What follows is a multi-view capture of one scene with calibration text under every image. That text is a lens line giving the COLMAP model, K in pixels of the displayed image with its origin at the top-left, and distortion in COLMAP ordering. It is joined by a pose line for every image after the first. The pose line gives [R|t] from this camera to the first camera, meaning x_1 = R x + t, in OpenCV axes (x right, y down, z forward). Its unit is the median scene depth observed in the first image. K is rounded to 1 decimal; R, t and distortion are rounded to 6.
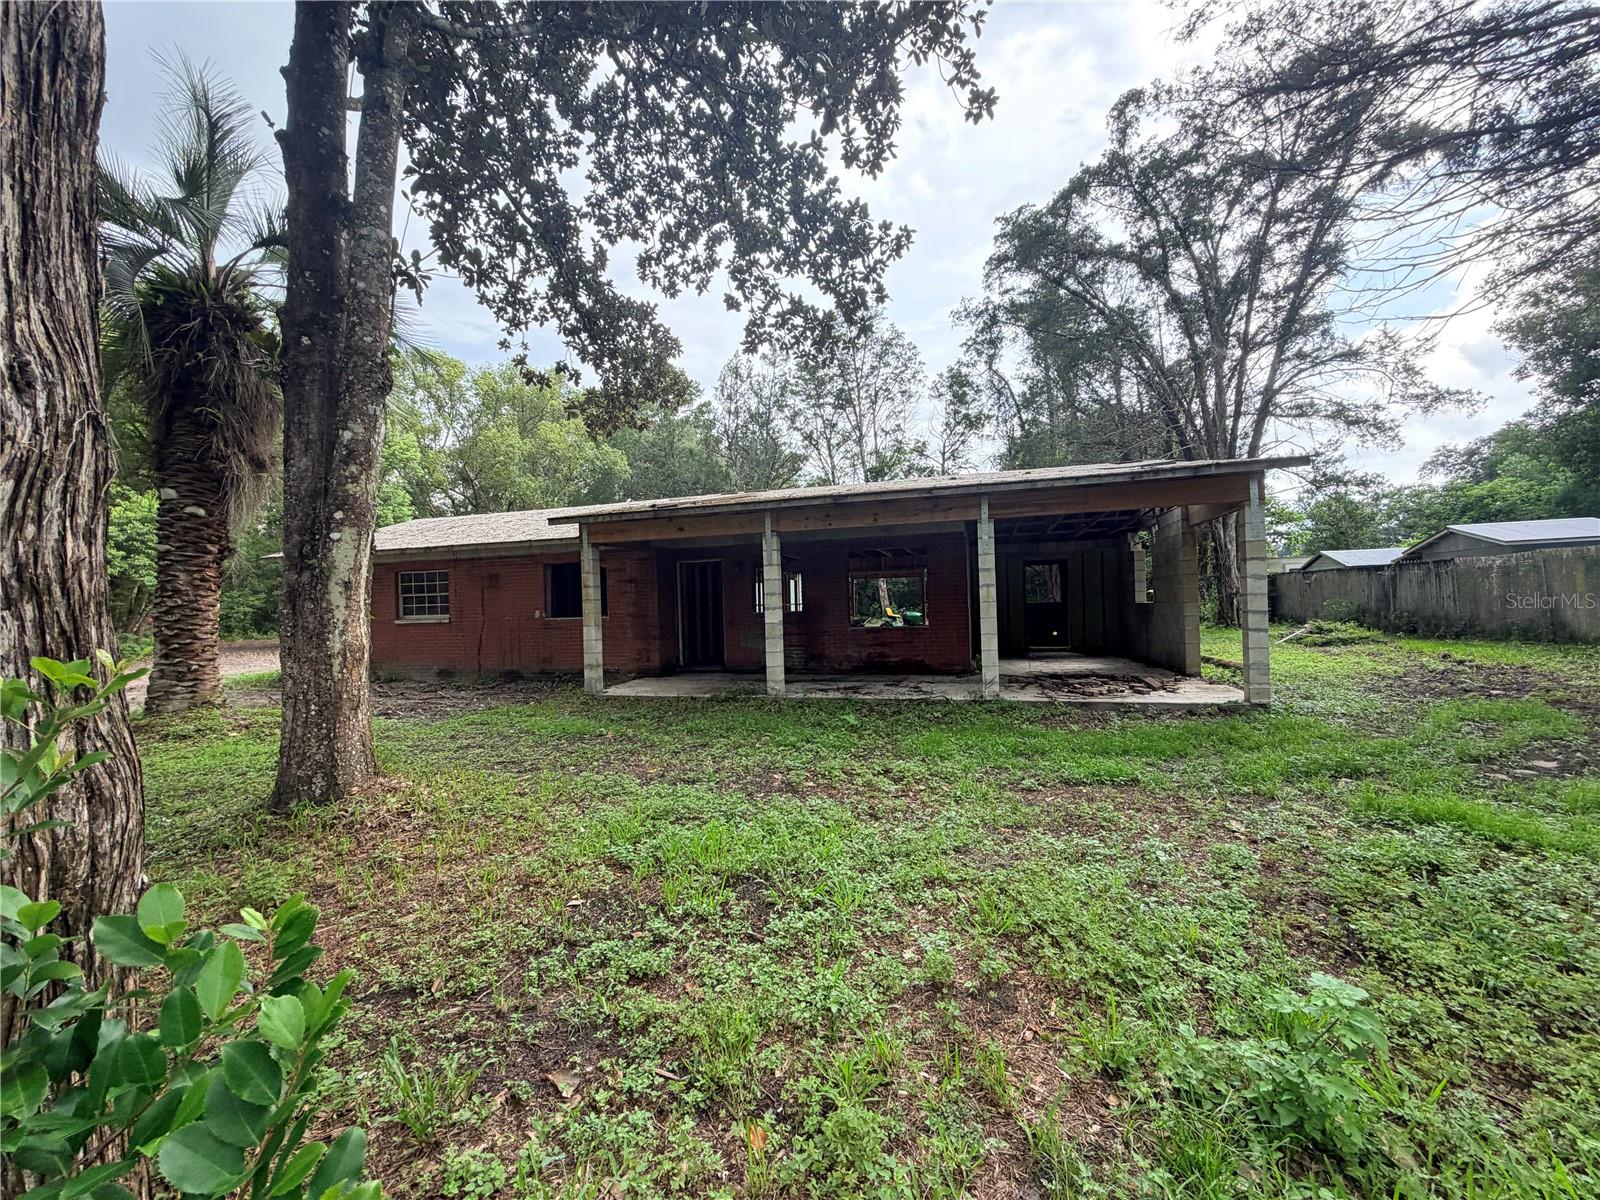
lens RADIAL K [[636.0, 0, 796.7], [0, 636.0, 603.8], [0, 0, 1]] dist [0.000126, -0.000031]
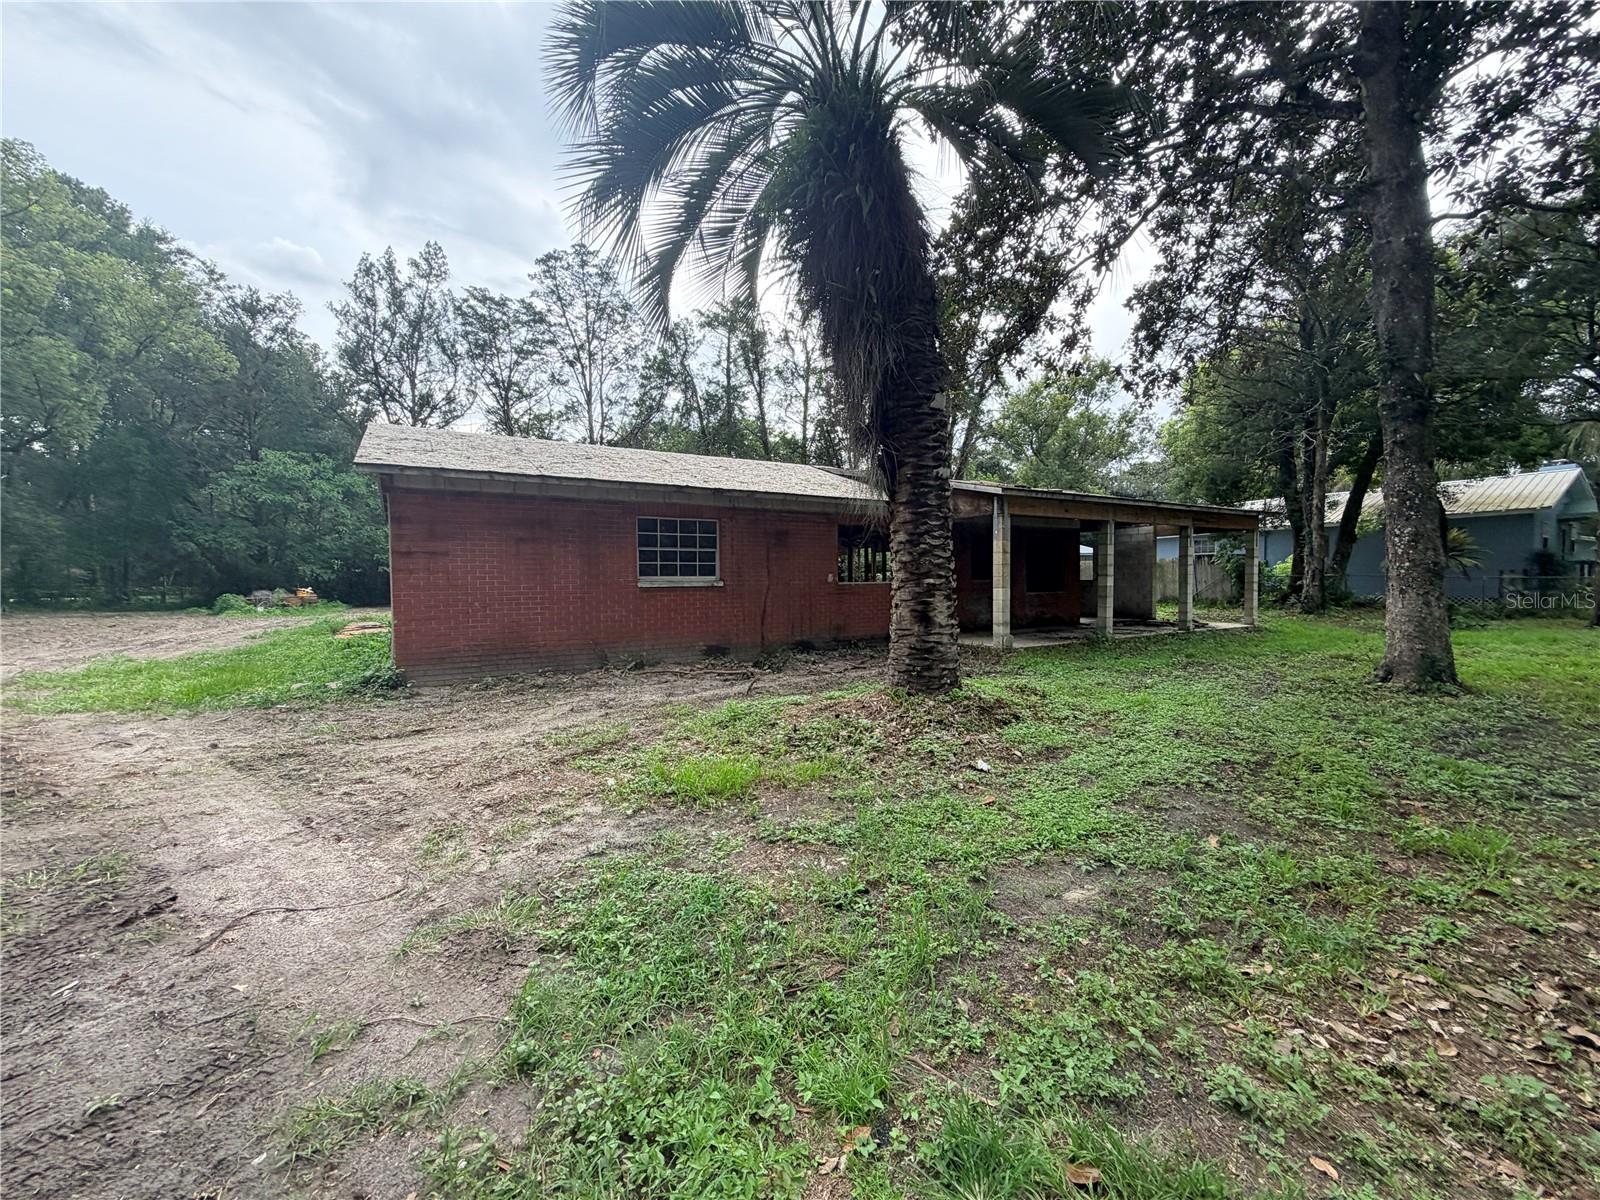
lens RADIAL K [[636.0, 0, 796.7], [0, 636.0, 603.8], [0, 0, 1]] dist [0.000126, -0.000031]
pose [[0.676938, -0.005845, 0.736017, -1.406547], [-0.012171, 0.999743, 0.019134, 0.046420], [-0.735939, -0.021911, 0.676693, 0.506883]]
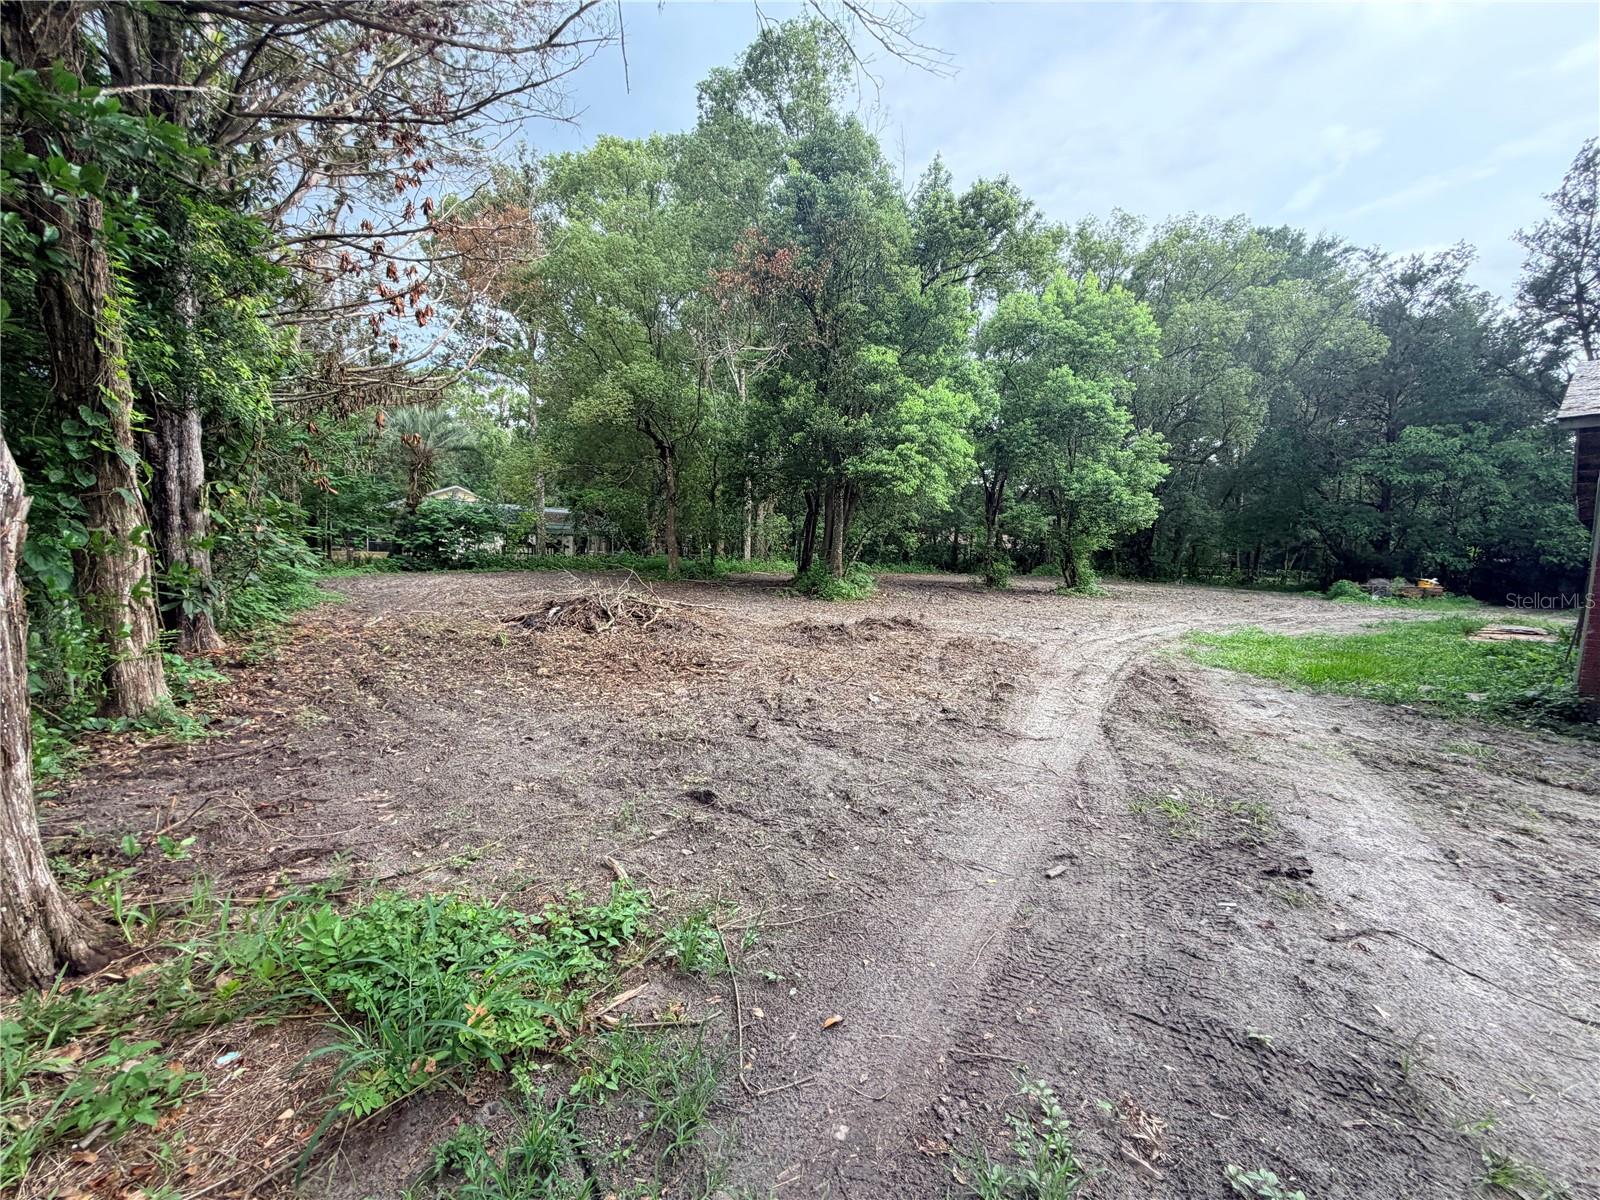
lens RADIAL K [[633.8, 0, 797.5], [0, 633.8, 602.7], [0, 0, 1]] dist [0.000030, 0.000224]
pose [[0.819400, 0.104181, -0.563676, -1.429149], [-0.058028, 0.993370, 0.099245, 0.048696], [0.570278, -0.048612, 0.820012, 0.534080]]
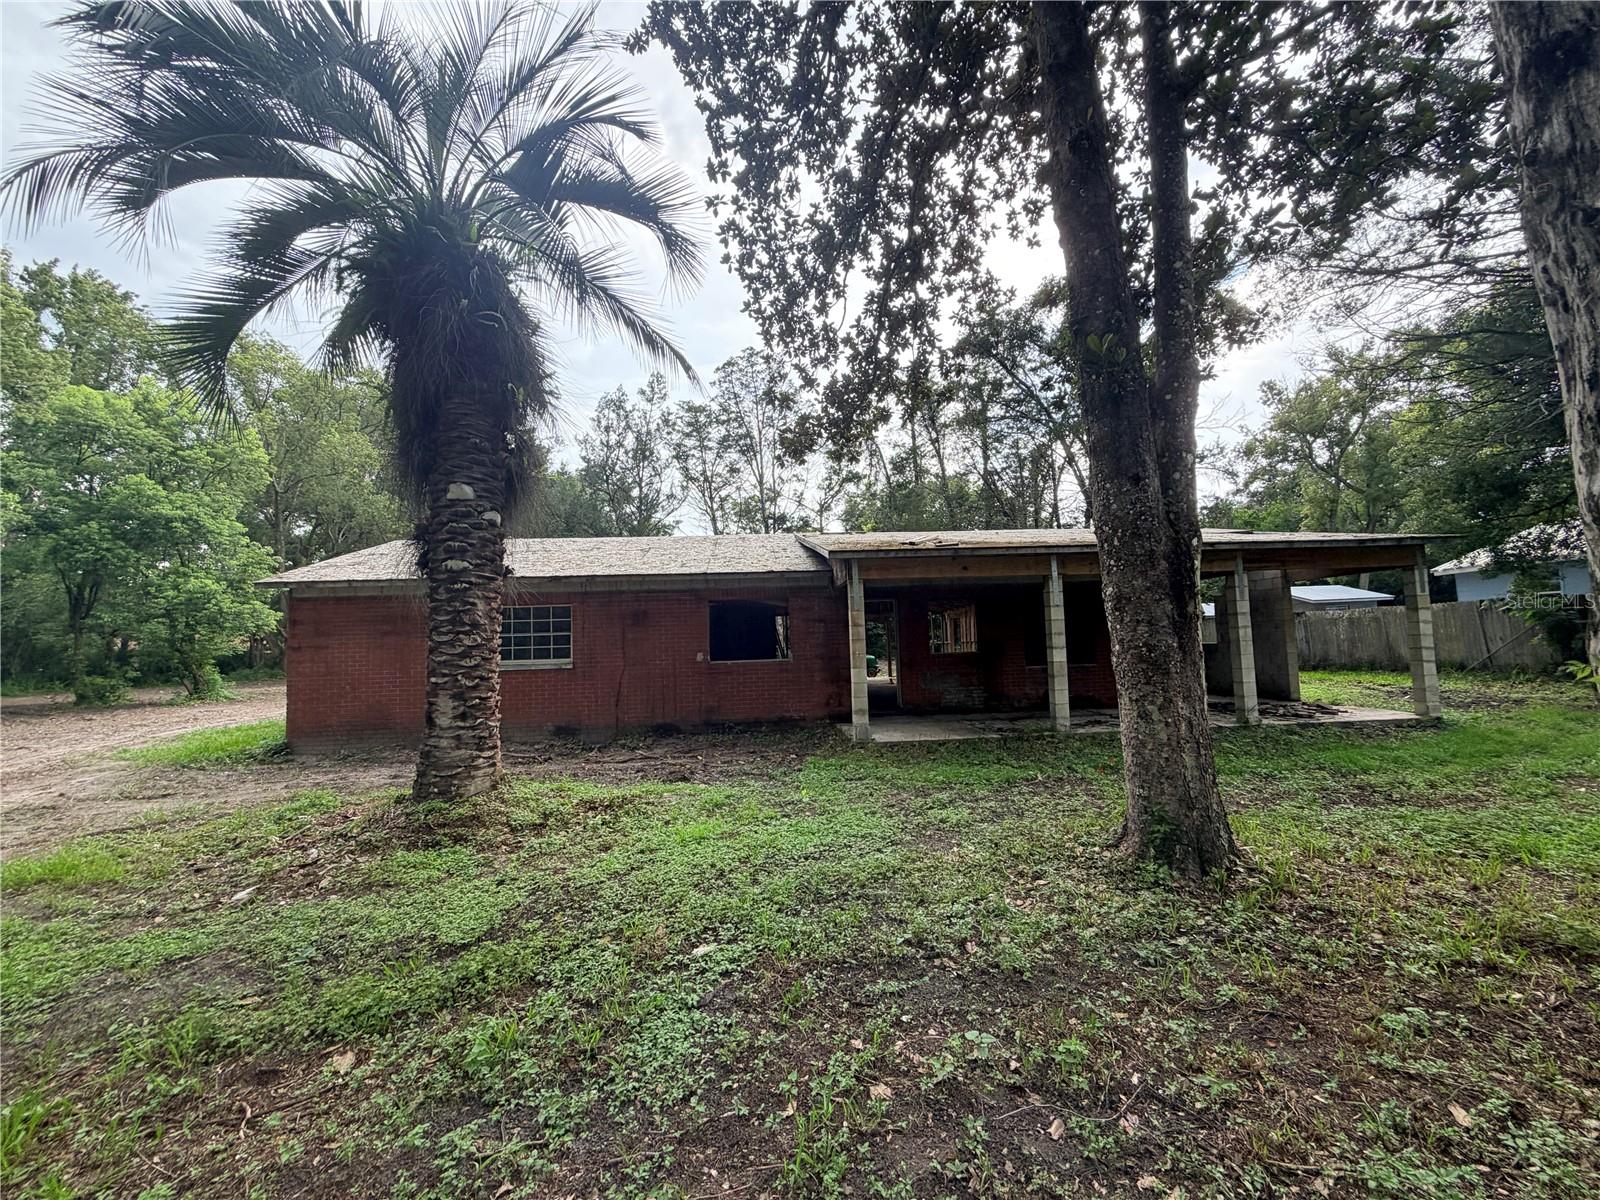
lens RADIAL K [[632.1, 0, 800.3], [0, 632.1, 610.0], [0, 0, 1]] dist [-0.000475, -0.000036]
pose [[0.933589, 0.017933, 0.357898, -0.745399], [0.003684, 0.998214, -0.059625, 0.005751], [-0.358328, 0.056983, 0.931855, 0.163223]]
